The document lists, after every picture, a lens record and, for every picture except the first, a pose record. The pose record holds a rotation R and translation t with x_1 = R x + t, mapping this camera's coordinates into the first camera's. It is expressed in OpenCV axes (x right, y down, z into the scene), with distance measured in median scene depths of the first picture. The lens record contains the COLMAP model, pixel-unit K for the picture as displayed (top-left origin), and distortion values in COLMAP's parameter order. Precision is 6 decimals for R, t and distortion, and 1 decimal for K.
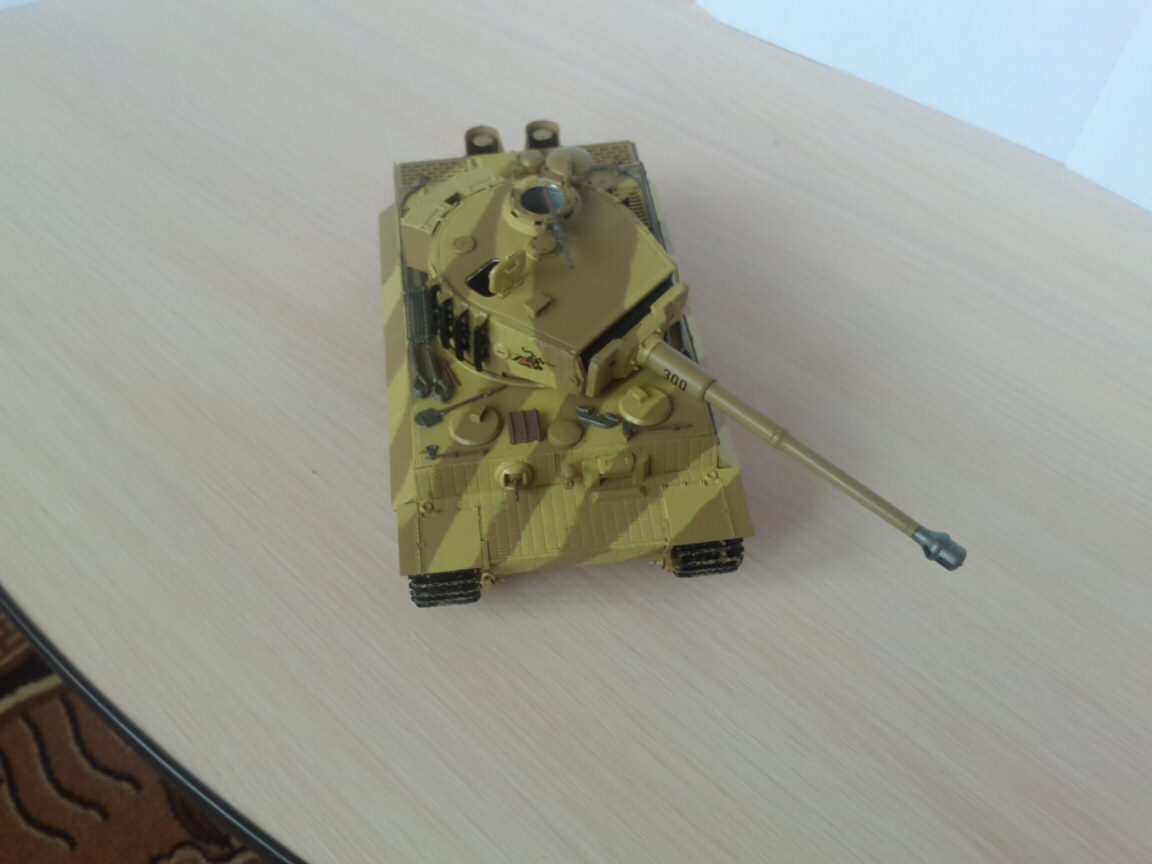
lens RADIAL K [[1165.3, 0, 549.4], [0, 1165.3, 433.8], [0, 0, 1]] dist [0.172221, -0.735841]
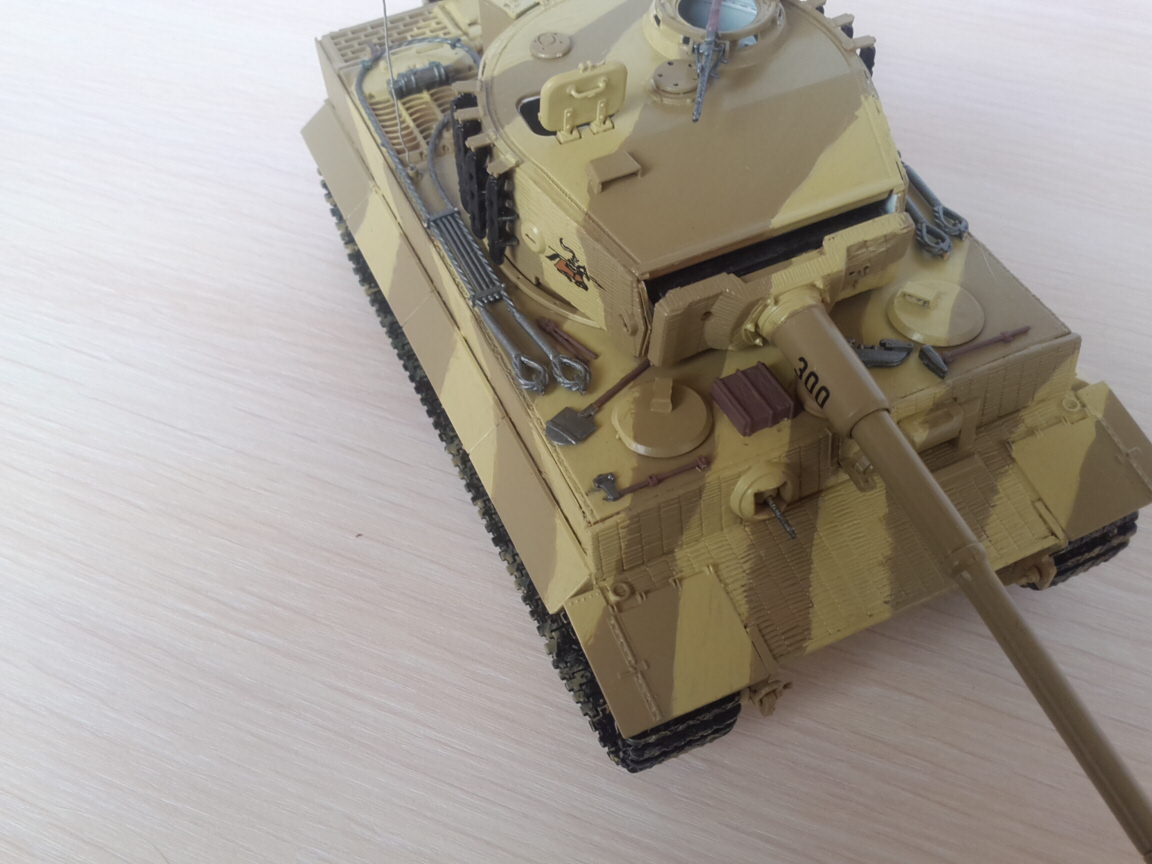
lens RADIAL K [[1165.3, 0, 549.4], [0, 1165.3, 433.8], [0, 0, 1]] dist [0.172221, -0.735841]
pose [[0.956796, -0.236807, 0.168712, -0.207736], [0.234651, 0.971523, 0.032894, -0.030774], [-0.171698, 0.008115, 0.985116, 0.484627]]
